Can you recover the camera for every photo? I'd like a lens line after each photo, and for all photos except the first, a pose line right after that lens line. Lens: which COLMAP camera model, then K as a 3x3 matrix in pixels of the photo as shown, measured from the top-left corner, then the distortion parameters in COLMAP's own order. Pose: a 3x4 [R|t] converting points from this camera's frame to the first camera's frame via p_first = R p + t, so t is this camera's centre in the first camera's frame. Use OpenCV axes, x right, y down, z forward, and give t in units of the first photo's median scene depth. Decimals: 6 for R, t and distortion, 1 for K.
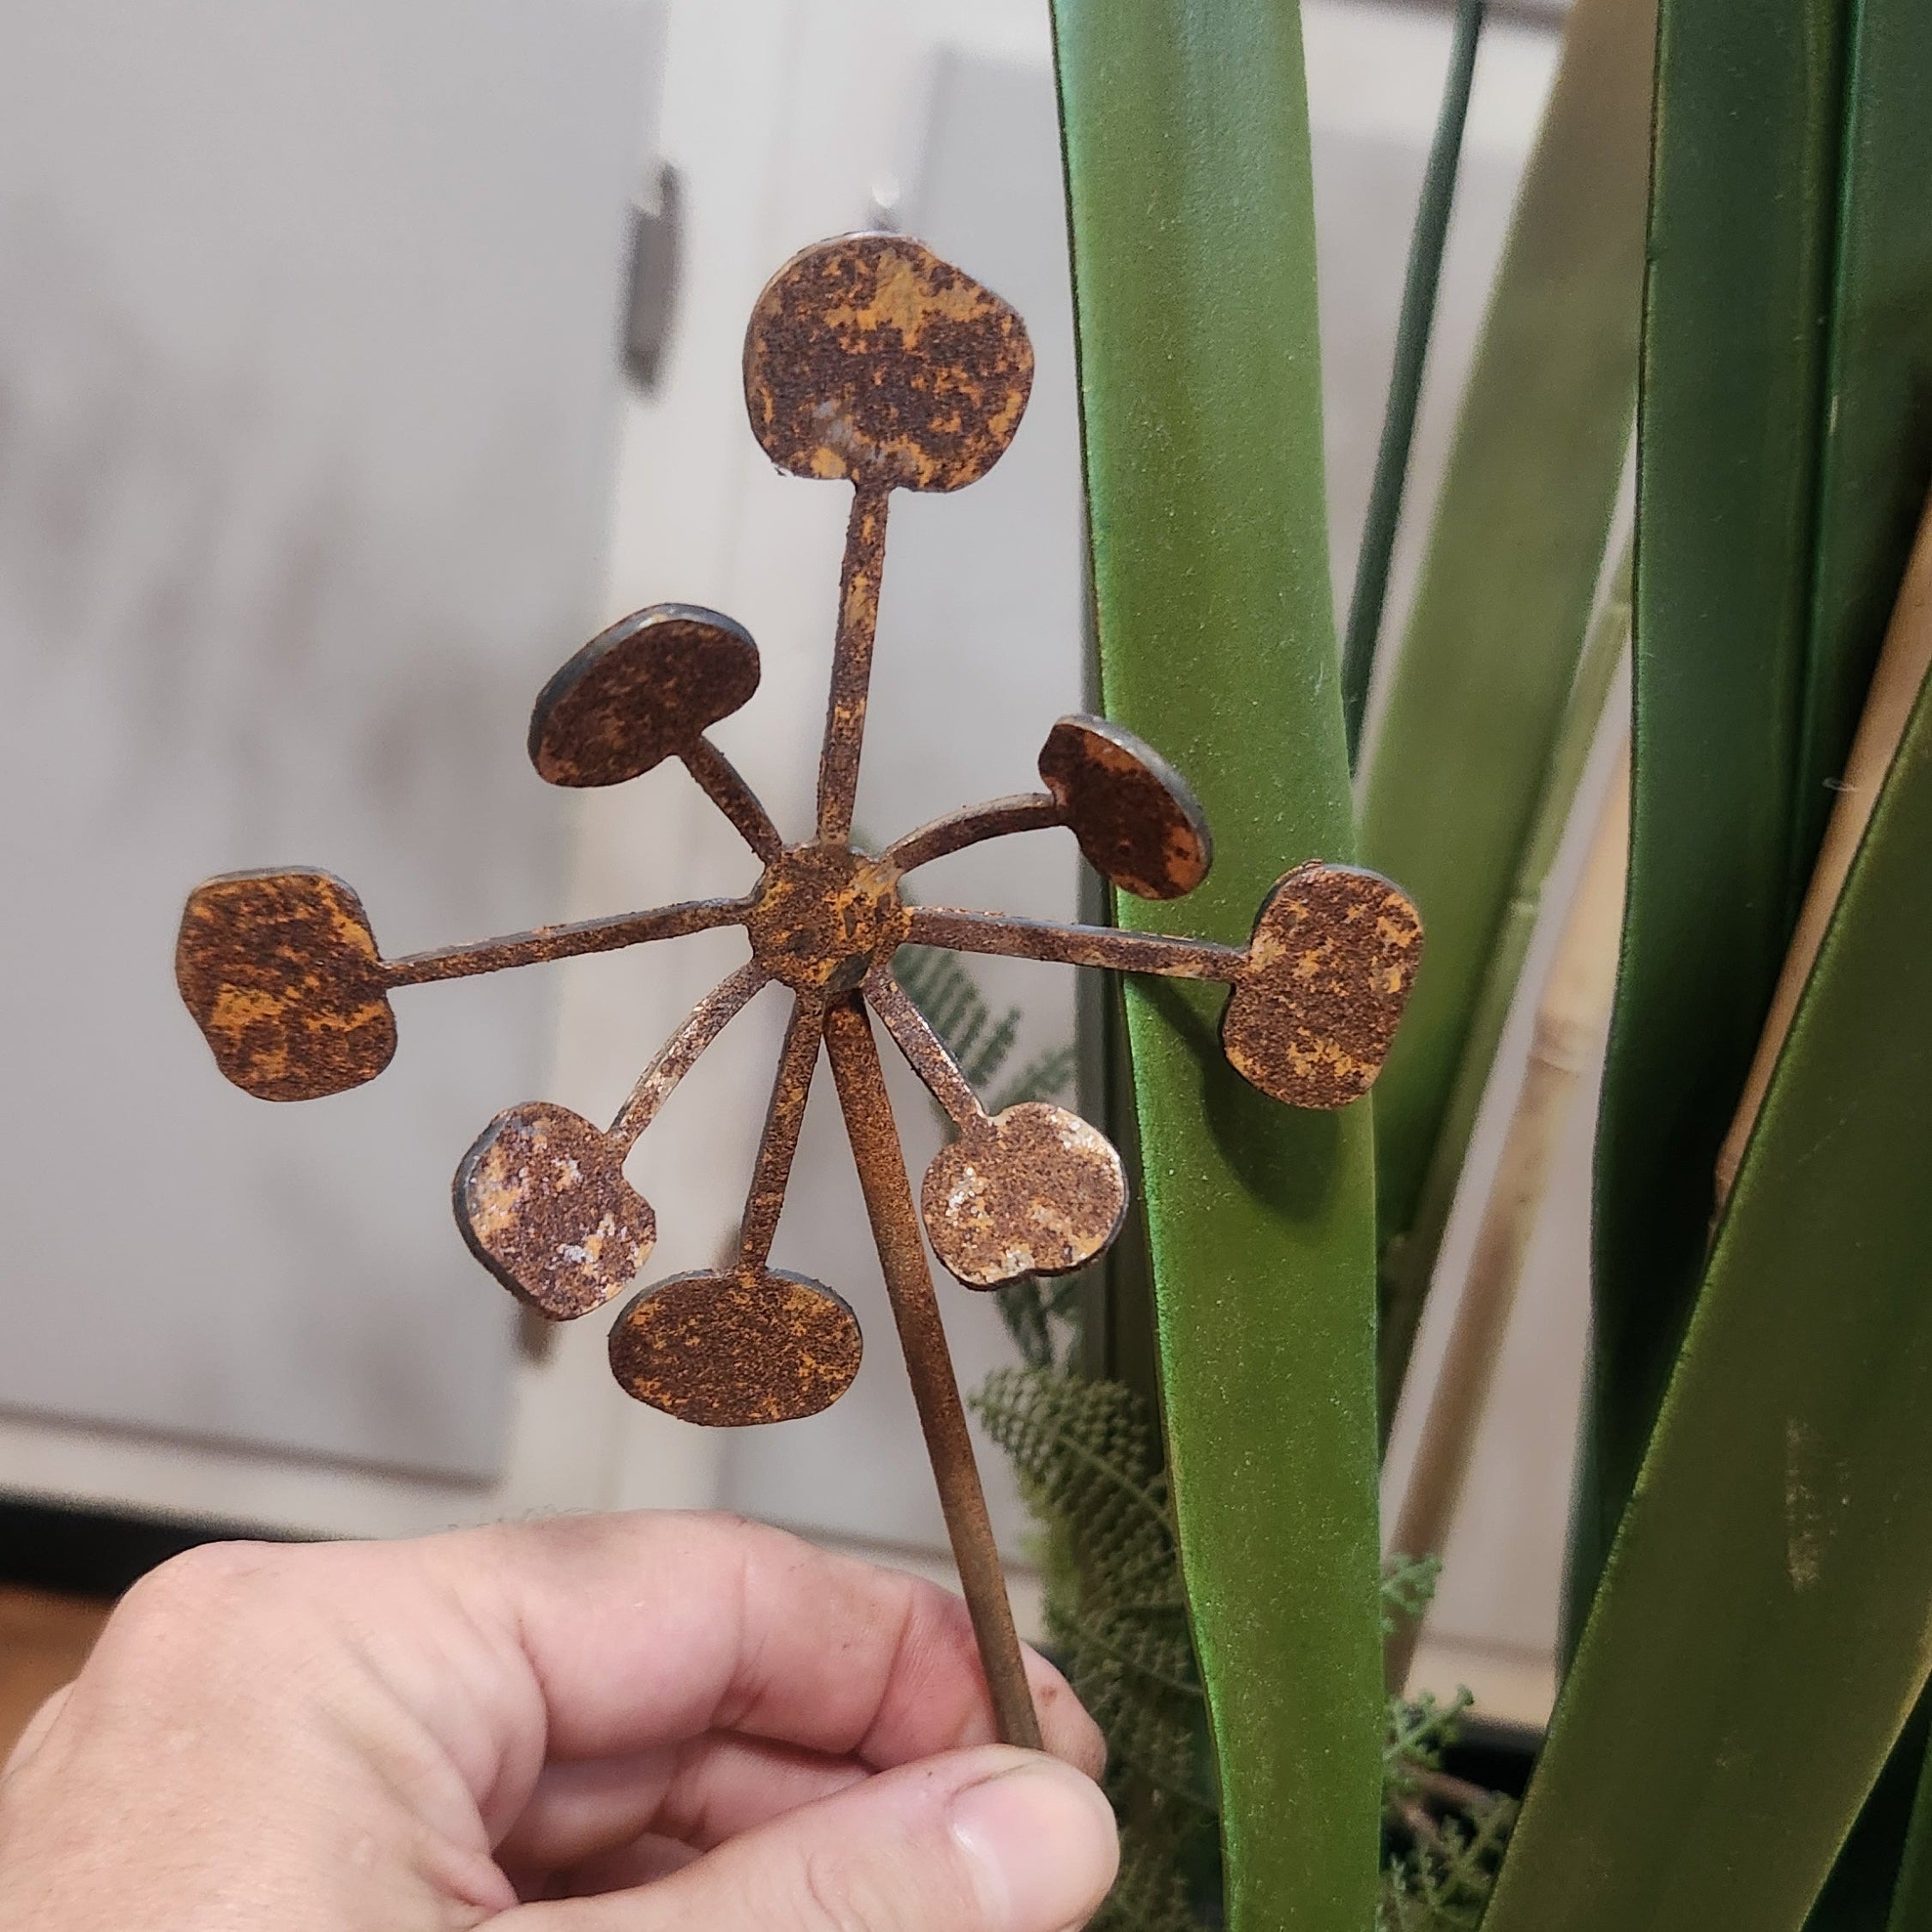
lens RADIAL K [[2226.1, 0, 959.8], [0, 2226.1, 980.2], [0, 0, 1]] dist [-0.019416, 0.000000]
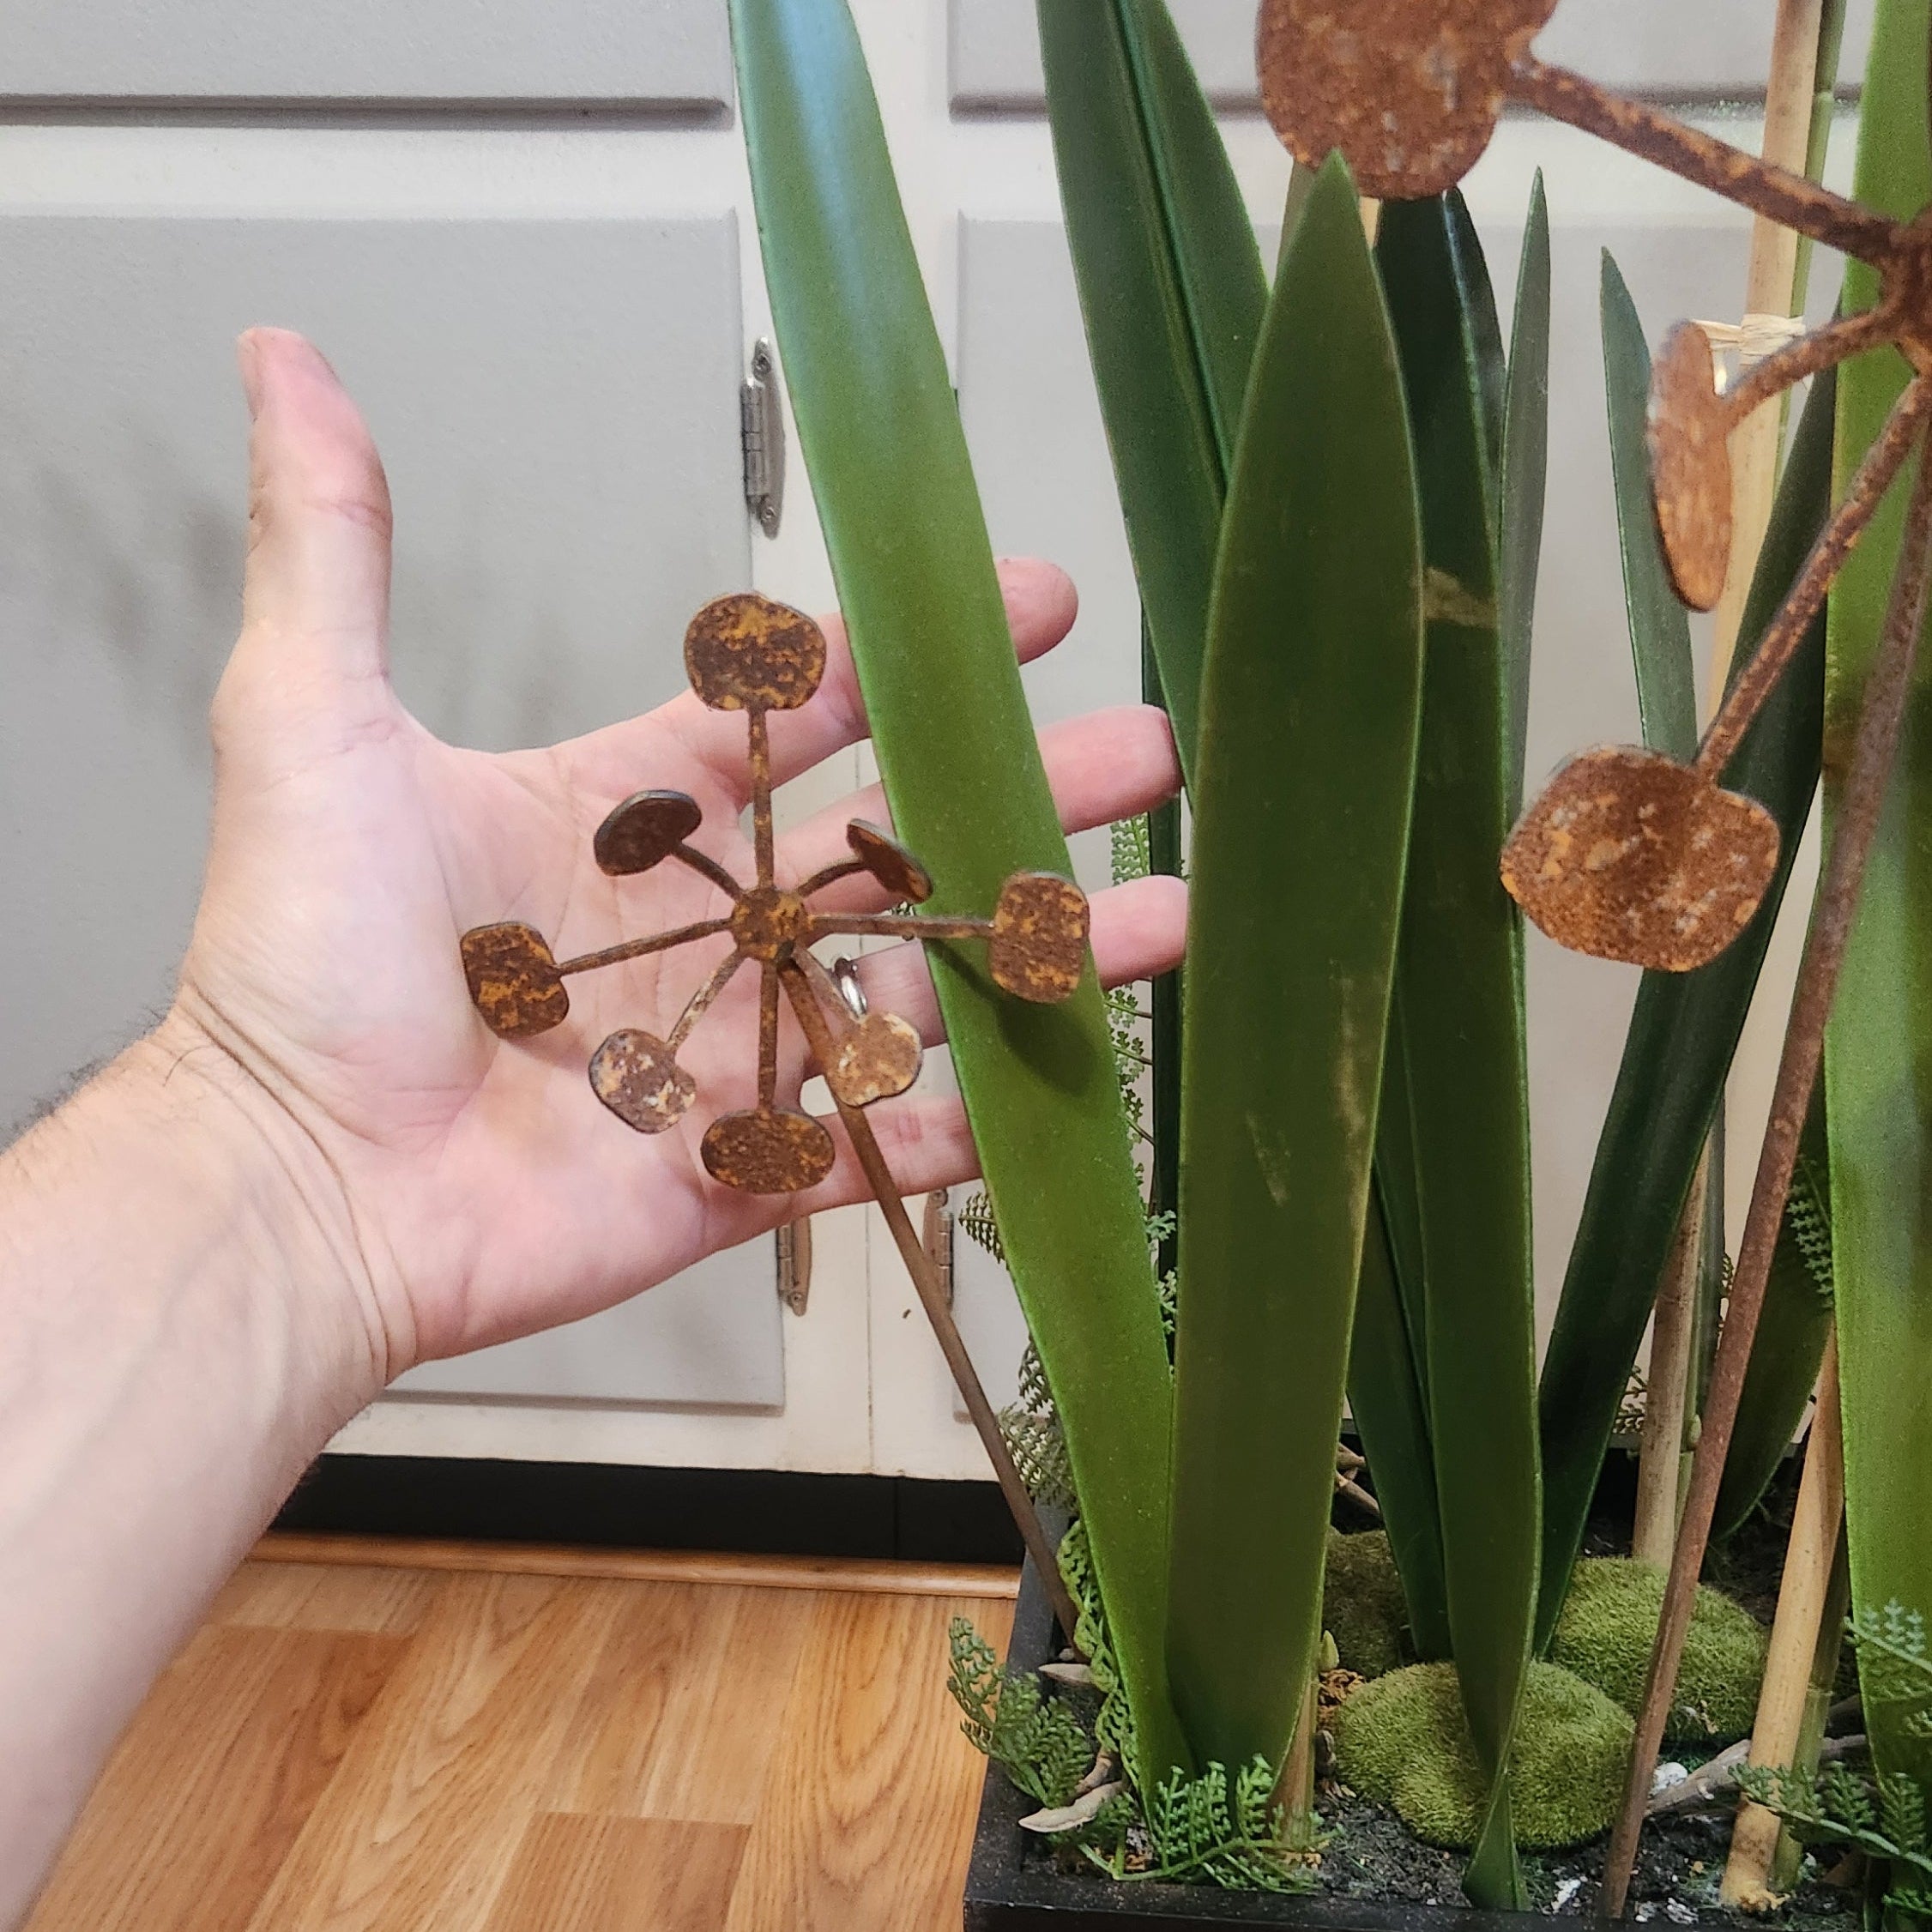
lens RADIAL K [[2226.1, 0, 966.4], [0, 2226.1, 968.0], [0, 0, 1]] dist [-0.019416, 0.000000]
pose [[0.974894, -0.076684, -0.209050, 0.521184], [0.082939, 0.996327, 0.021308, -0.016861], [0.206648, -0.038112, 0.977673, -0.887883]]
